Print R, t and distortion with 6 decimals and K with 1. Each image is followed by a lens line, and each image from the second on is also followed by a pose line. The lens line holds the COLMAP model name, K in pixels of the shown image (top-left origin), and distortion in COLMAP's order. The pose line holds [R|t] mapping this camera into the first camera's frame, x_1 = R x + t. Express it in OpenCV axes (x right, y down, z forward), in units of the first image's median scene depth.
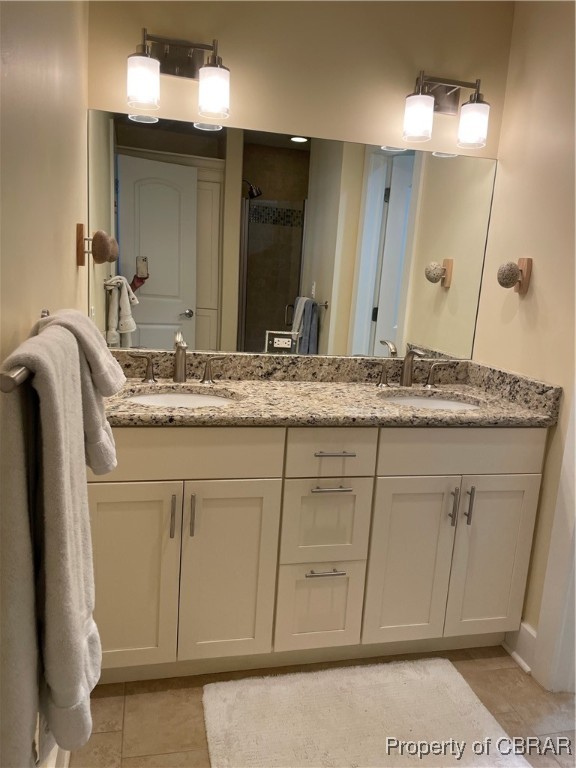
lens RADIAL K [[581.0, 0, 285.1], [0, 581.0, 383.7], [0, 0, 1]] dist [0.090899, -0.127369]
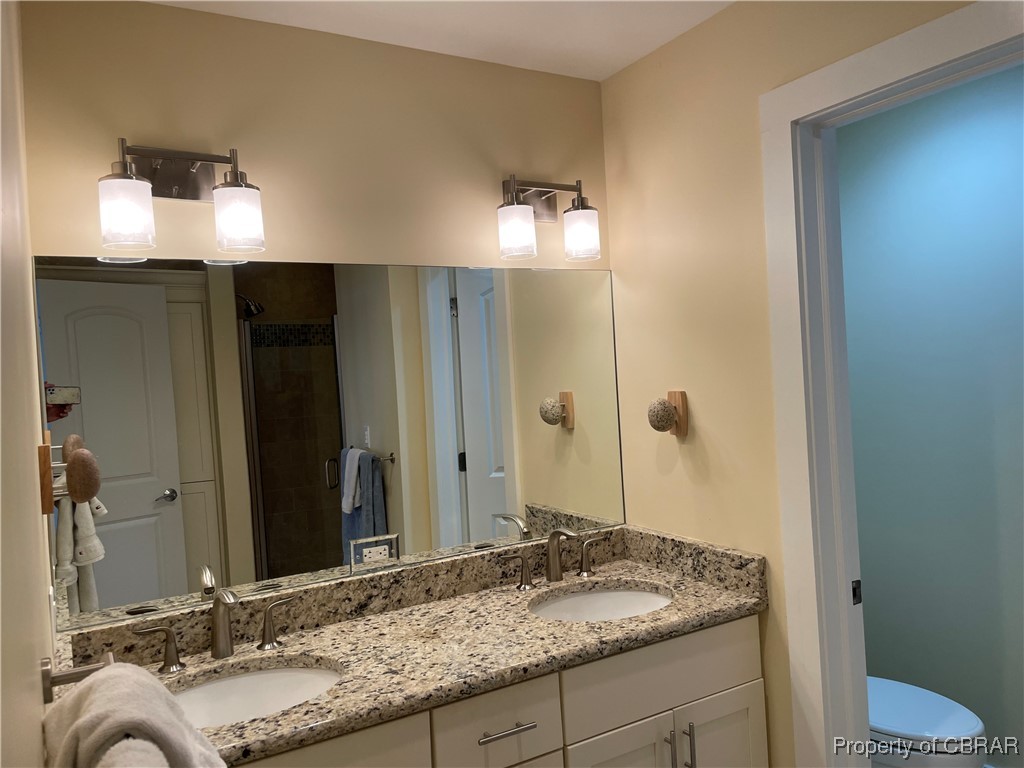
lens RADIAL K [[774.7, 0, 513.5], [0, 774.7, 380.0], [0, 0, 1]] dist [0.090899, -0.127369]
pose [[0.946315, -0.122266, 0.299229, -0.101869], [0.171132, 0.974832, -0.142888, -0.114062], [-0.274228, 0.186425, 0.943422, 0.077321]]
